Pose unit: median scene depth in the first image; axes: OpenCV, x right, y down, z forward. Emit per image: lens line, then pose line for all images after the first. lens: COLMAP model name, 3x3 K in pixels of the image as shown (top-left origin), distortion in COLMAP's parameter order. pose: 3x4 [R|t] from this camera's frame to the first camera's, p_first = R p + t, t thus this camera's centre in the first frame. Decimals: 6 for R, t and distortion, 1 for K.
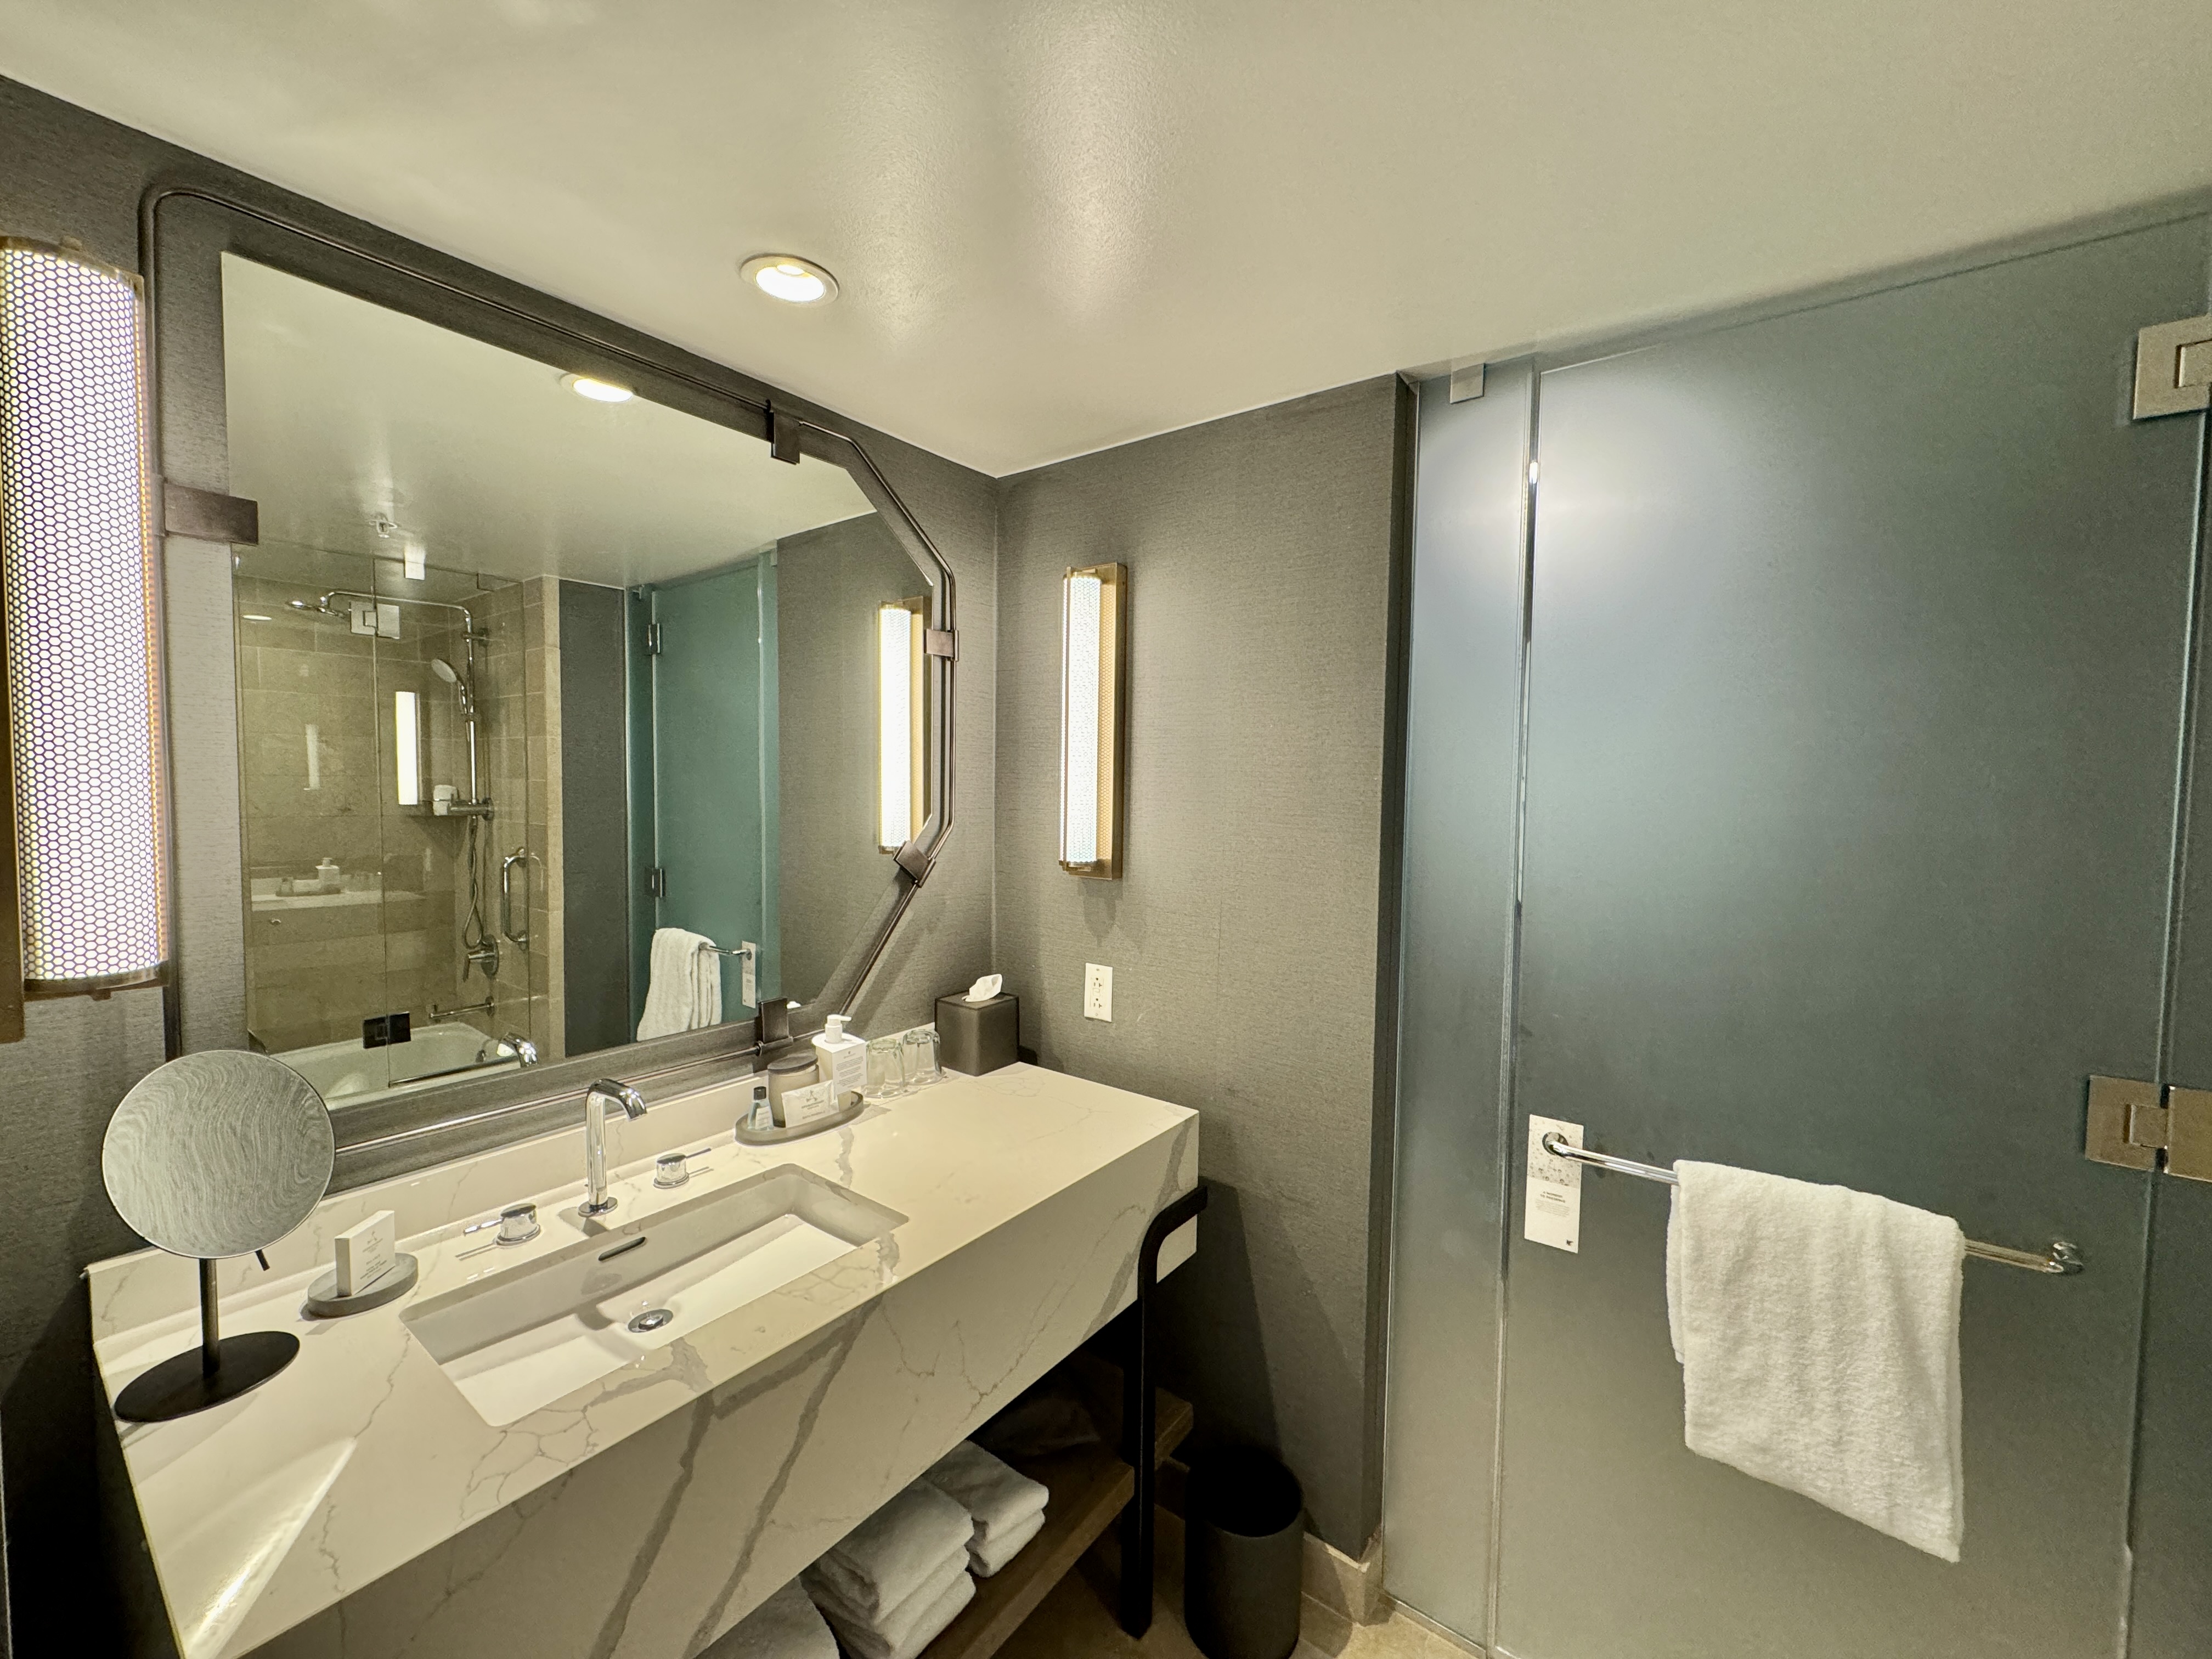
lens RADIAL K [[880.7, 0, 1109.2], [0, 880.7, 820.1], [0, 0, 1]] dist [0.000131, 0.000483]
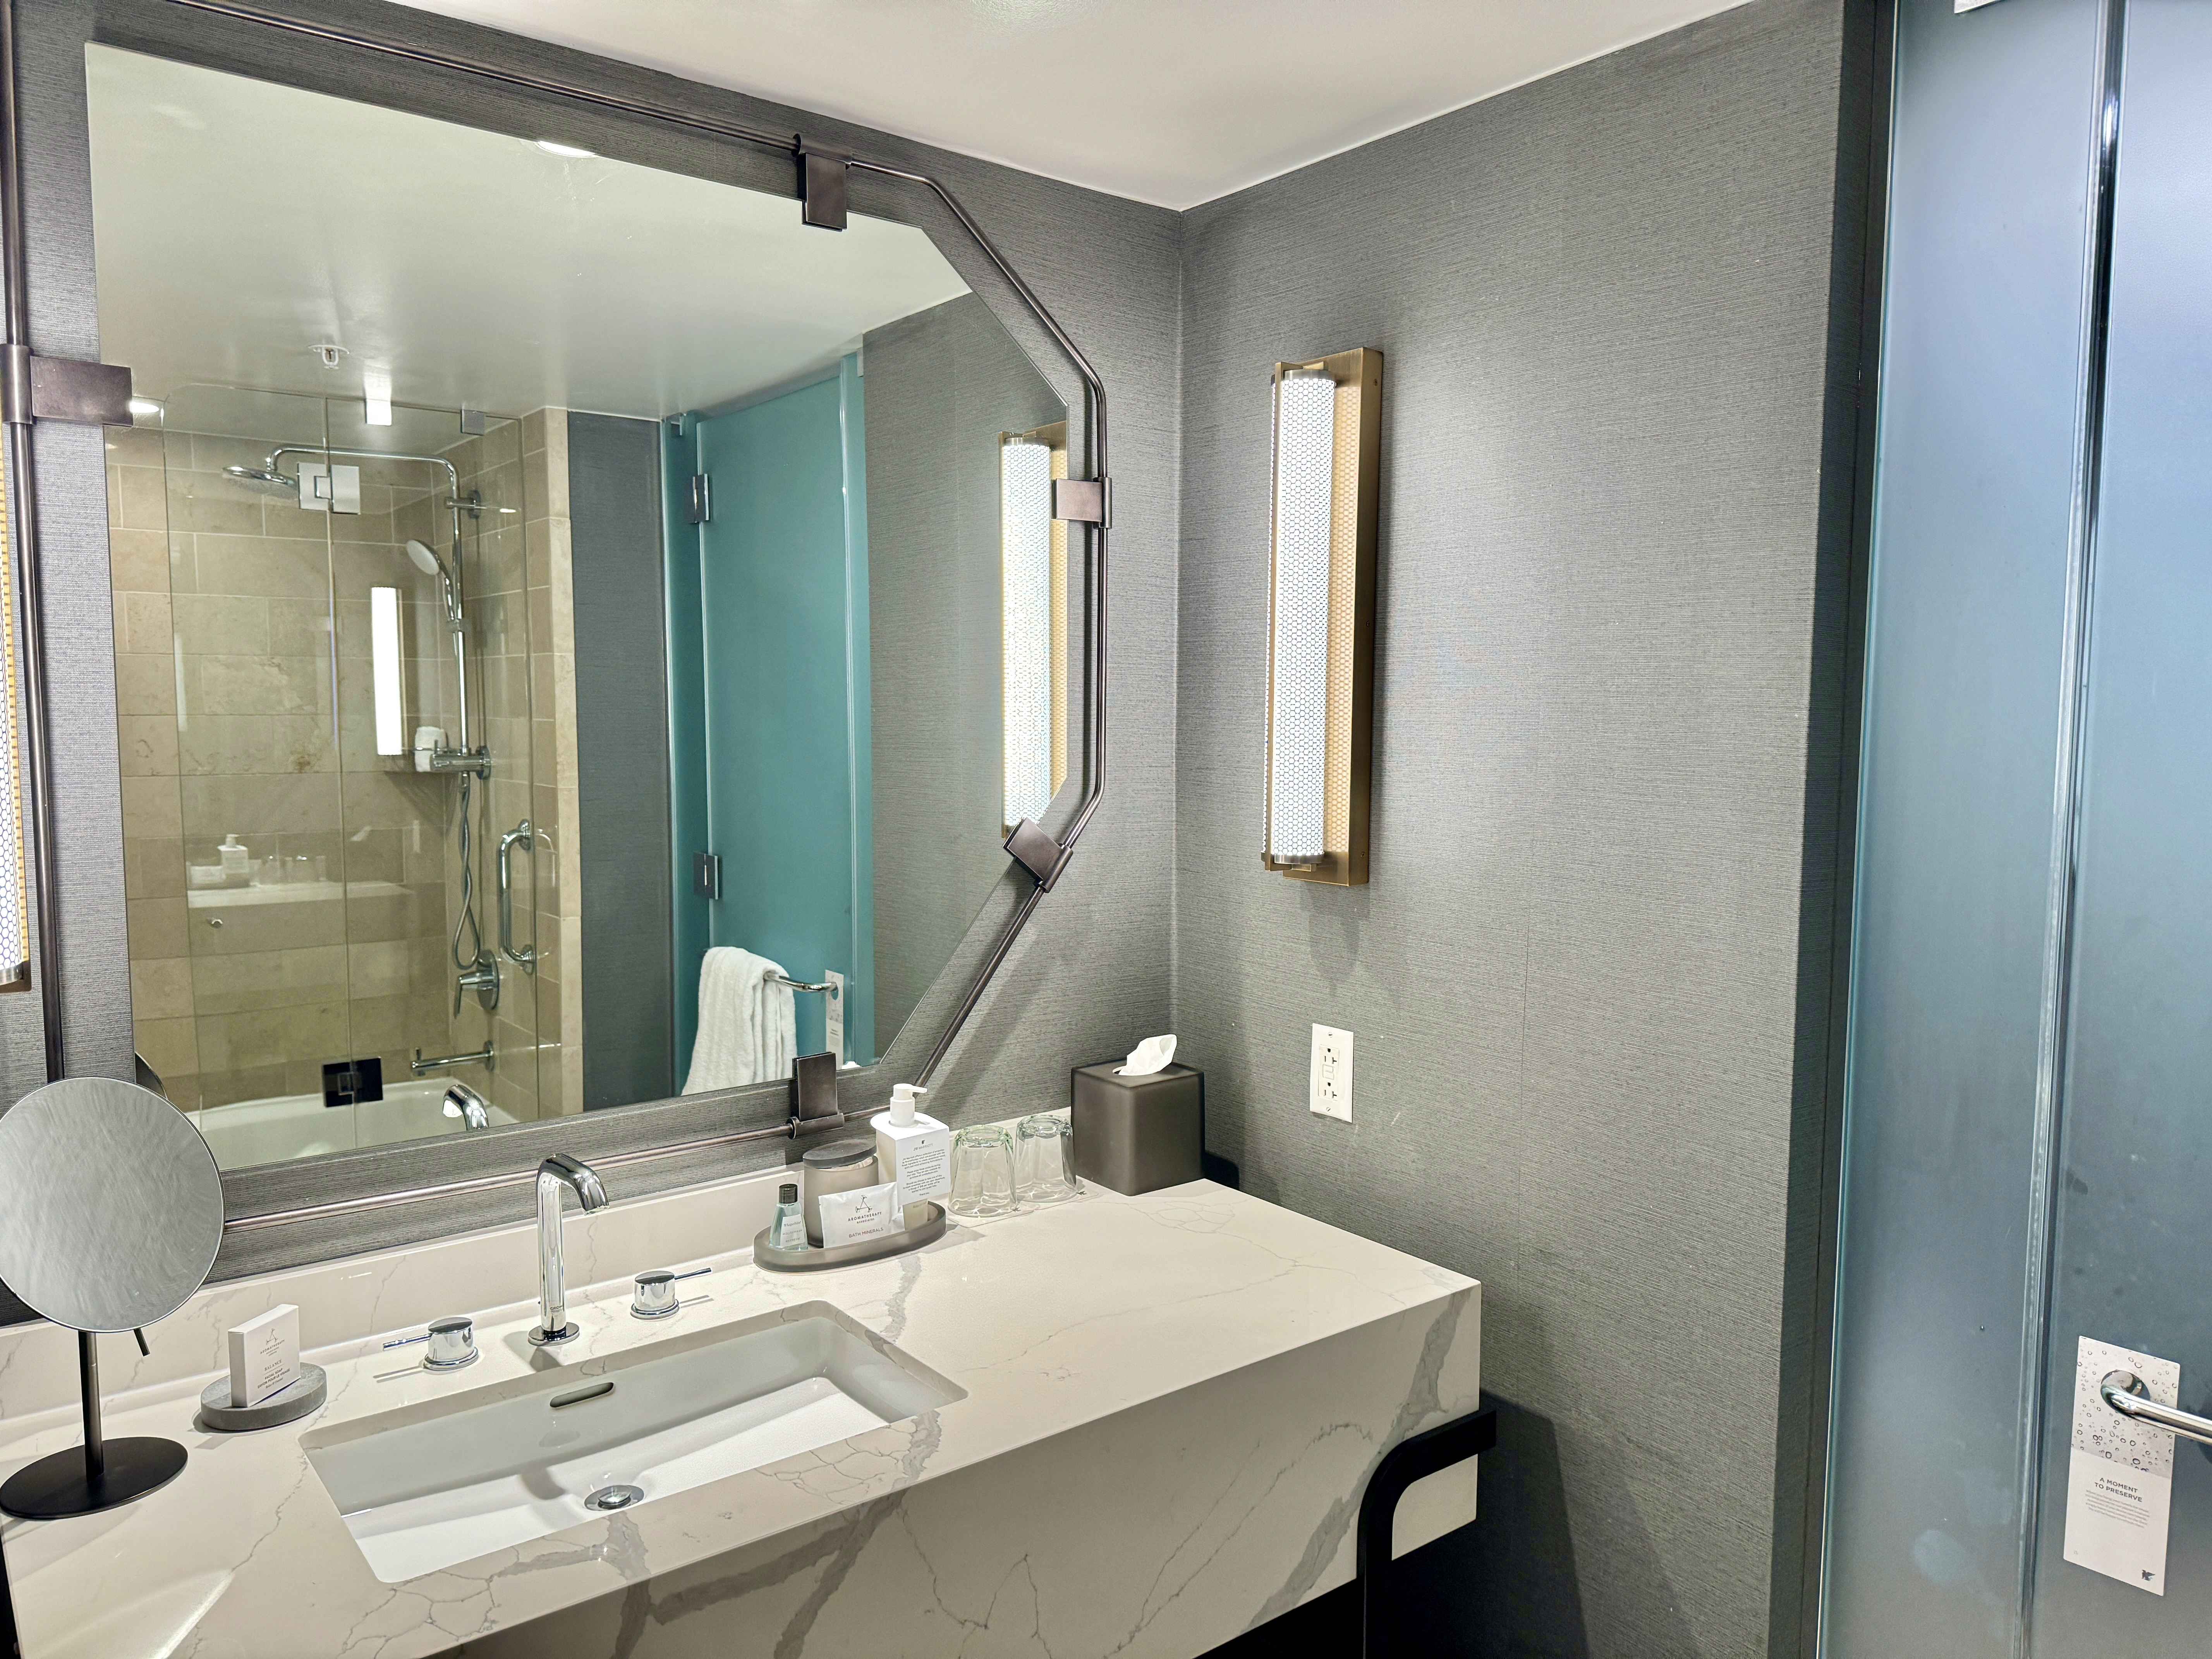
lens RADIAL K [[1567.8, 0, 1106.0], [0, 1567.8, 829.5], [0, 0, 1]] dist [0.083422, -0.099410]
pose [[0.964643, 0.010572, -0.263349, 0.137220], [-0.001565, 0.999407, 0.034387, -0.007554], [0.263557, -0.032759, 0.964087, -0.077329]]
